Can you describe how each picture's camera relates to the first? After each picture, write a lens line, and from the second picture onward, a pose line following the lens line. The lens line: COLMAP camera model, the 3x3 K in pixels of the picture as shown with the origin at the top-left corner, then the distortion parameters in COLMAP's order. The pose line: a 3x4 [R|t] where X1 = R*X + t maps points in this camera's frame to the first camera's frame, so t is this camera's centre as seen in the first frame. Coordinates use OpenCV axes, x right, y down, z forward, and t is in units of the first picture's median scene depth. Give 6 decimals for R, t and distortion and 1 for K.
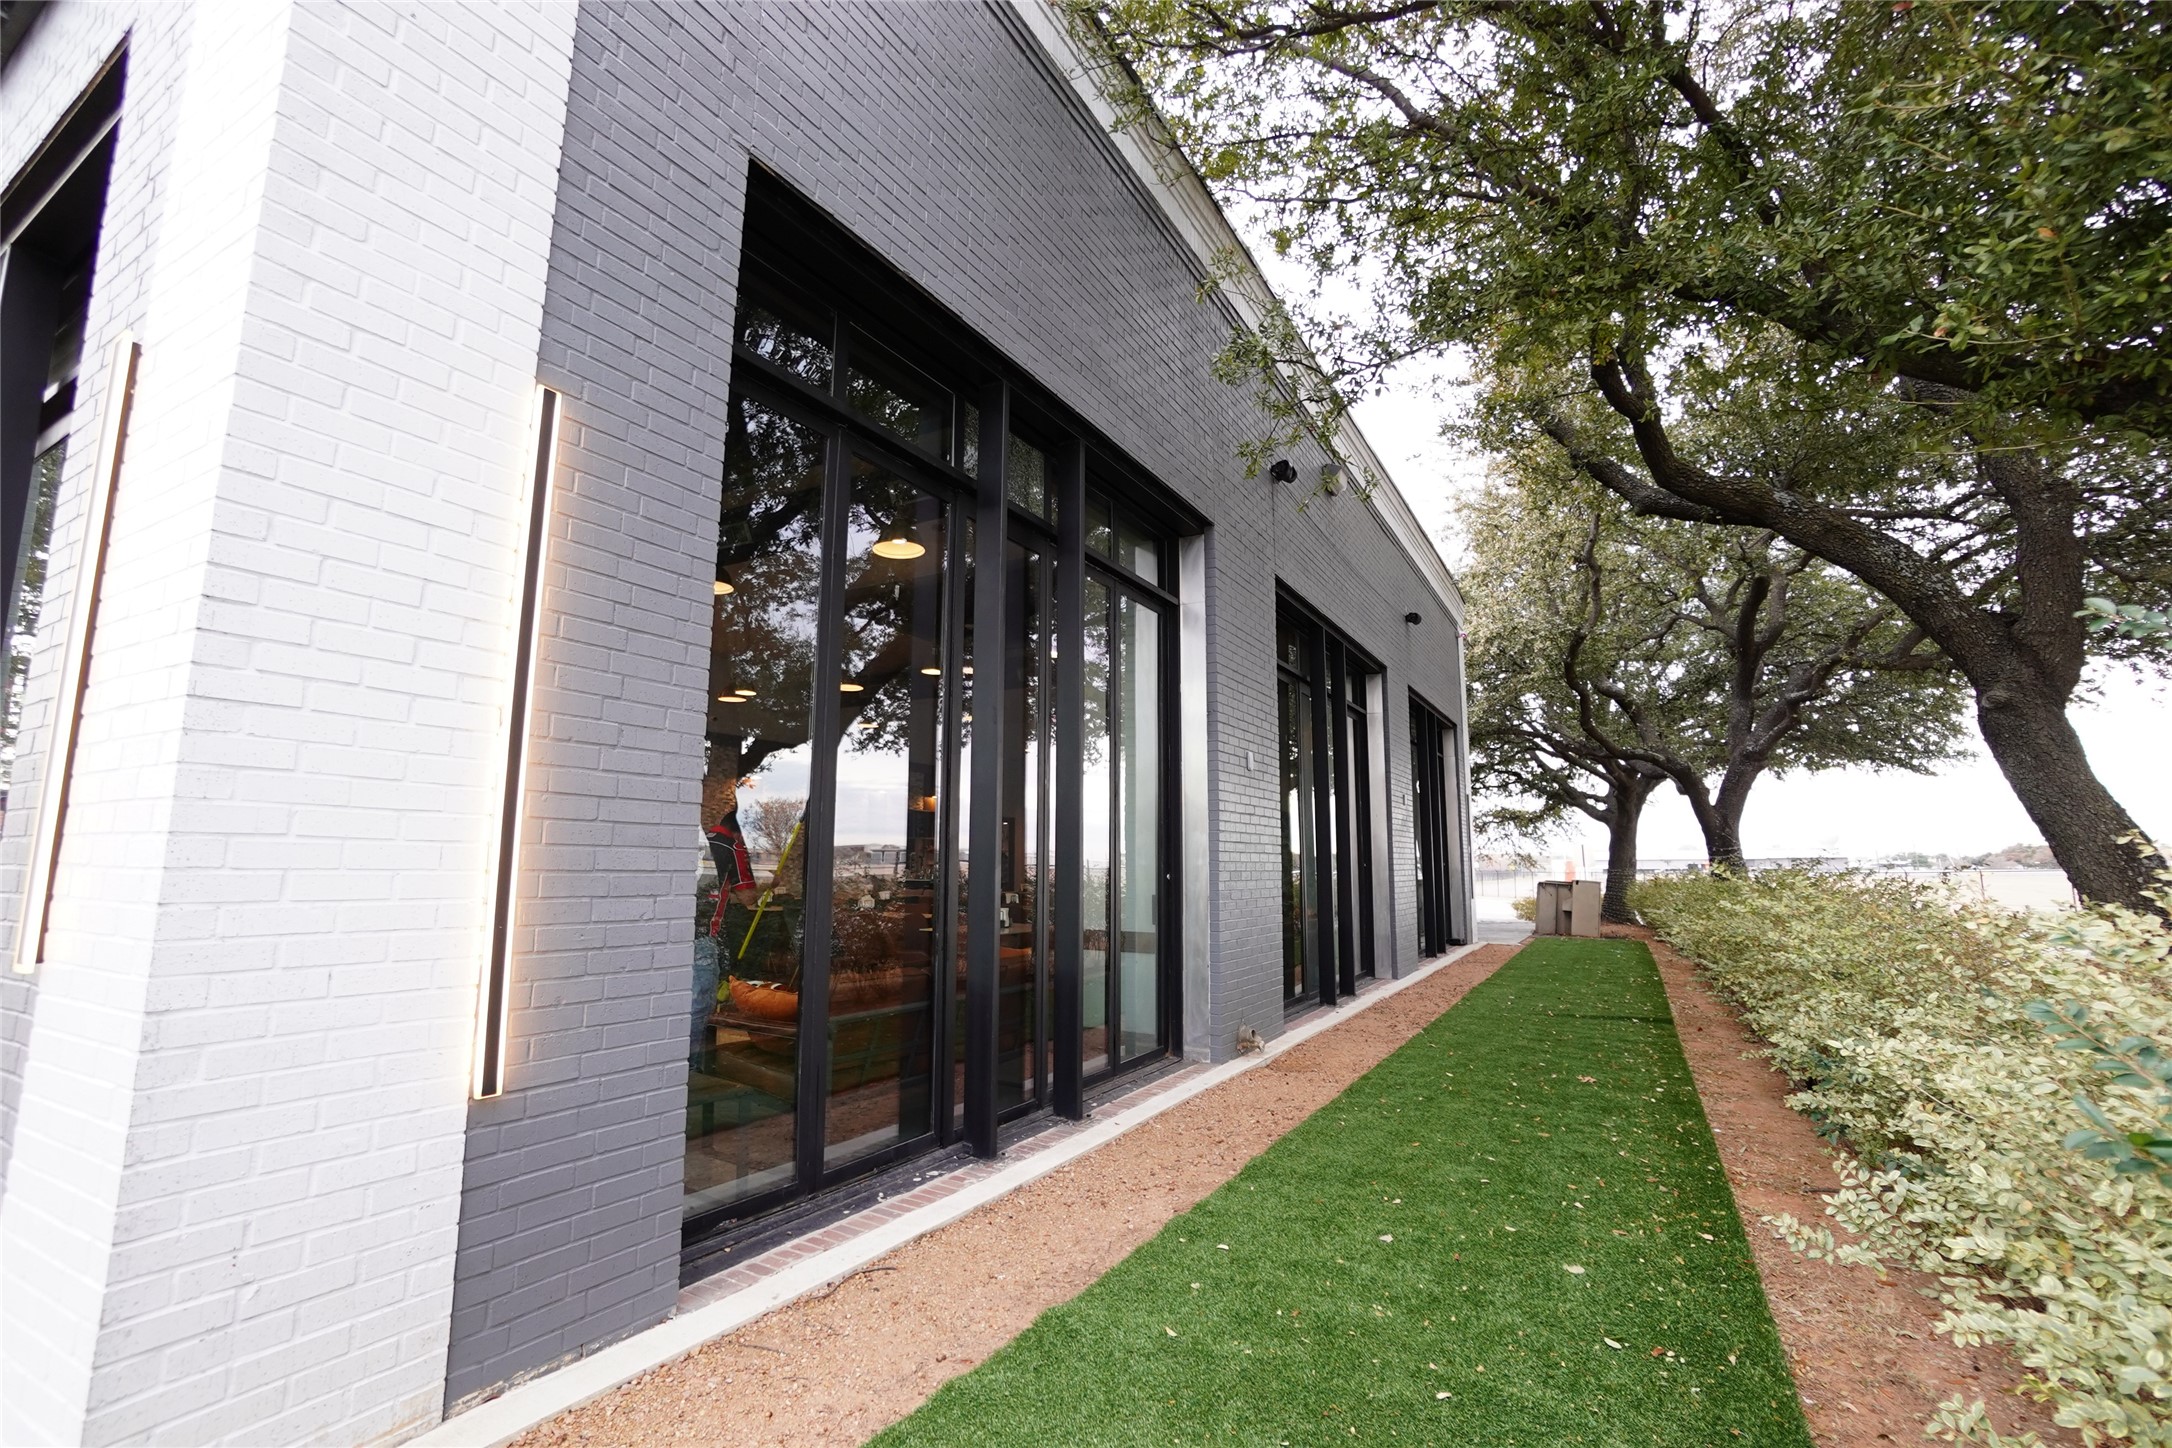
lens RADIAL K [[966.6, 0, 1083.6], [0, 966.6, 729.1], [0, 0, 1]] dist [-0.070132, 0.026894]
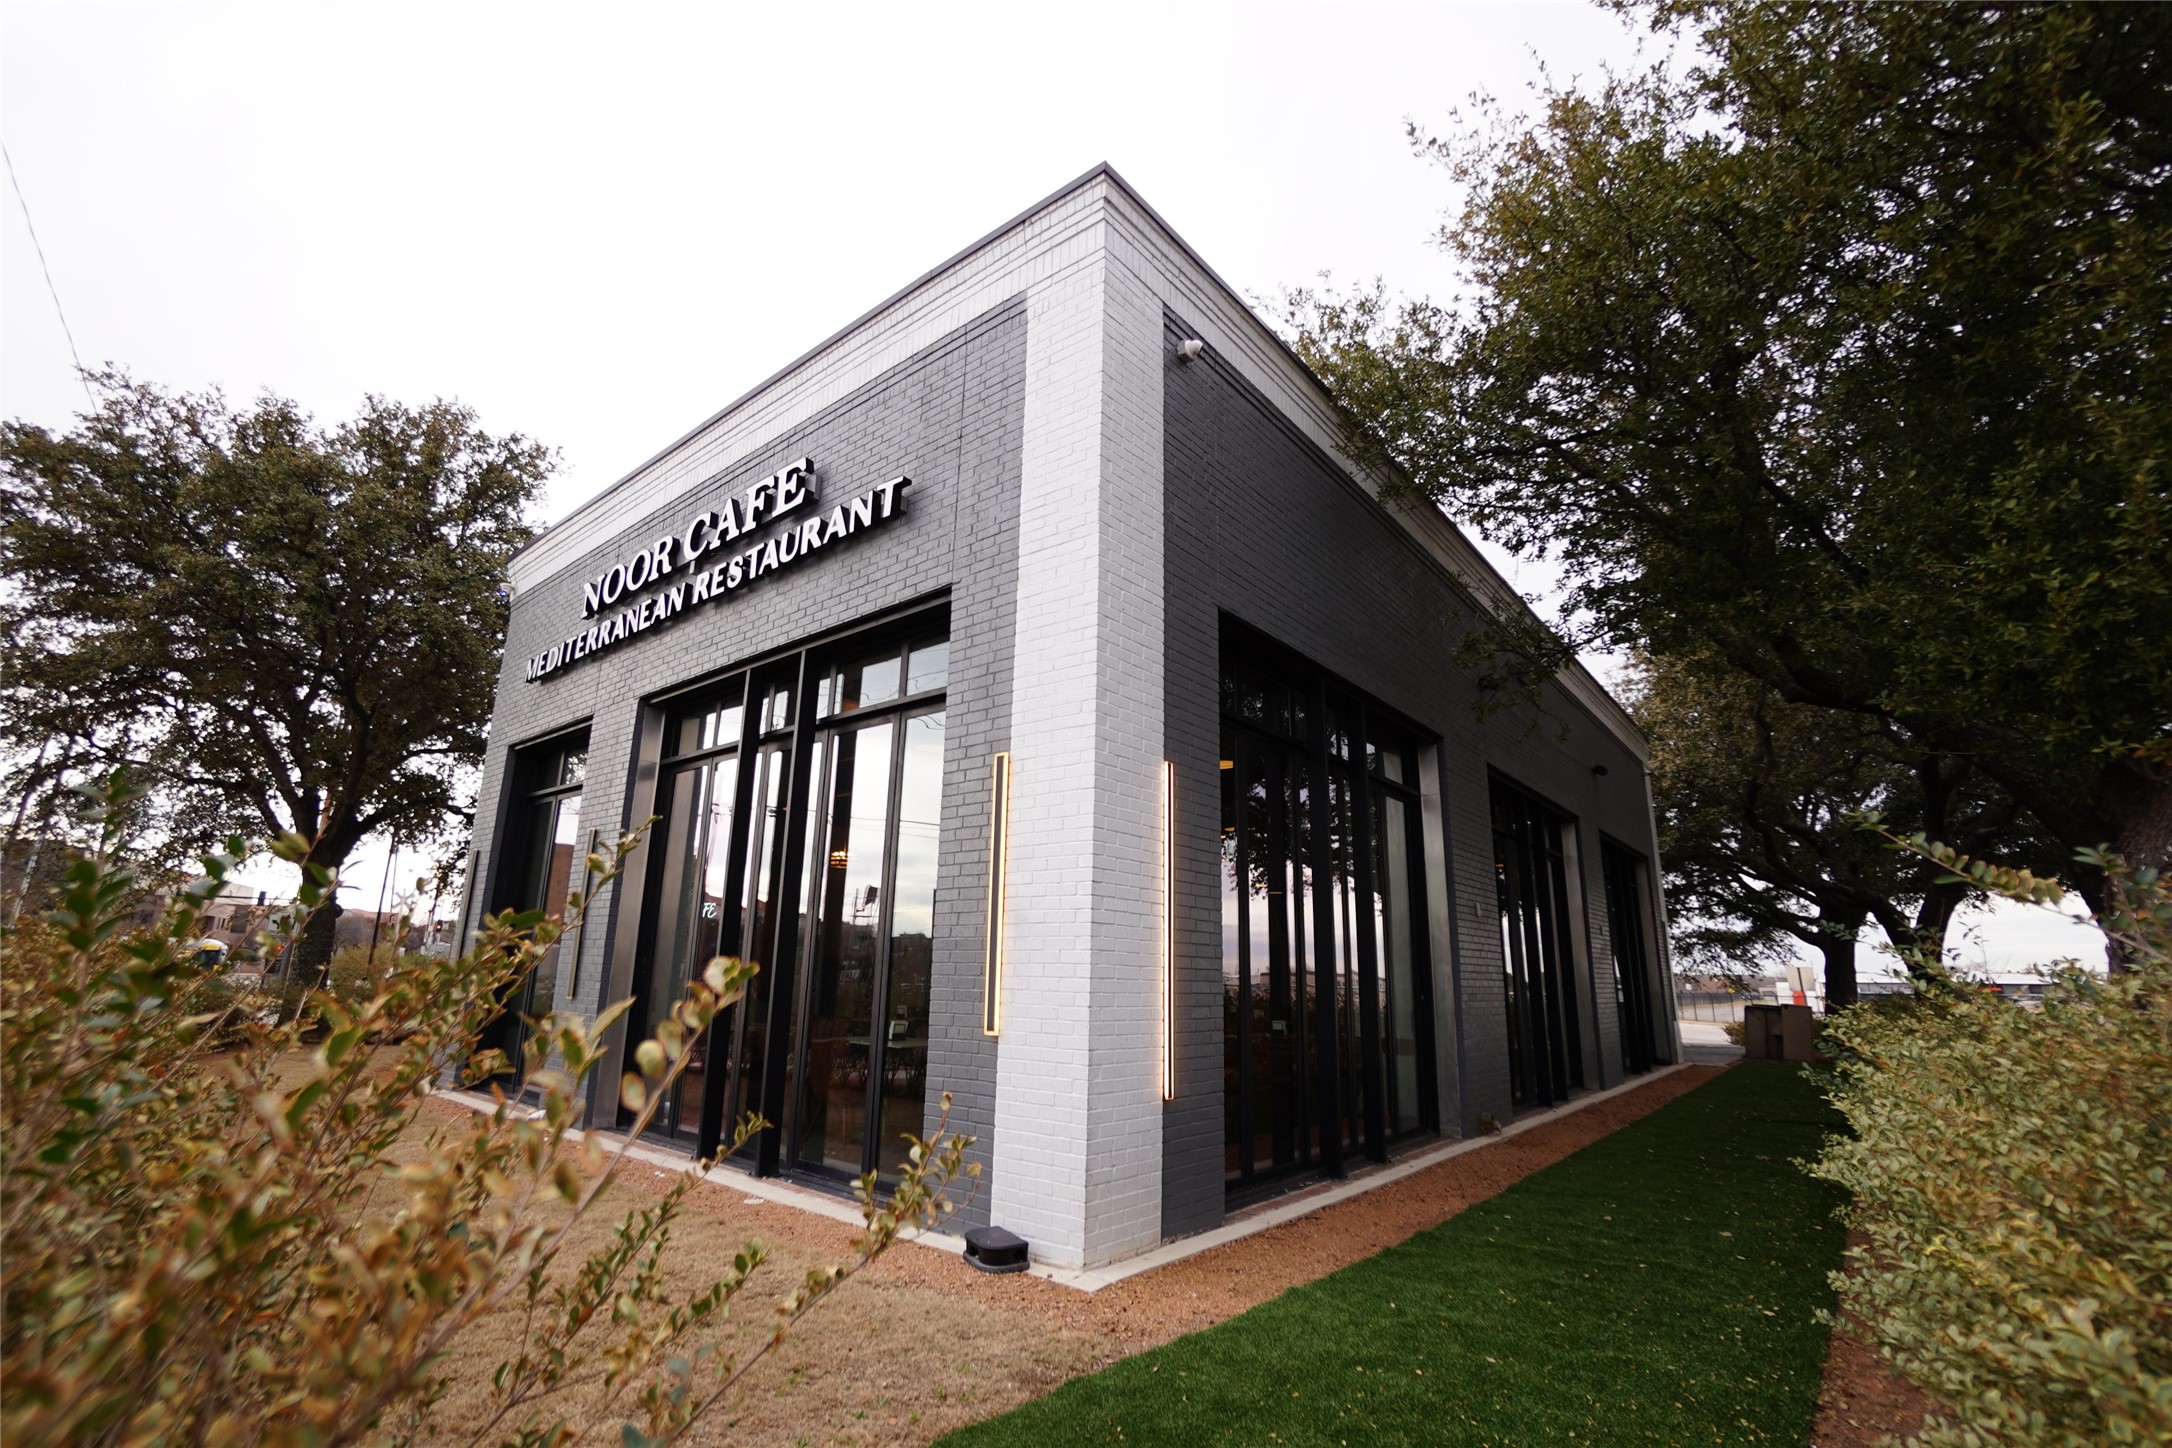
lens RADIAL K [[966.6, 0, 1083.6], [0, 966.6, 729.1], [0, 0, 1]] dist [-0.070132, 0.026894]
pose [[0.985499, -0.028362, -0.167292, -0.083362], [0.008423, 0.992893, -0.118708, -0.038340], [0.169470, 0.115577, 0.978735, -0.251603]]
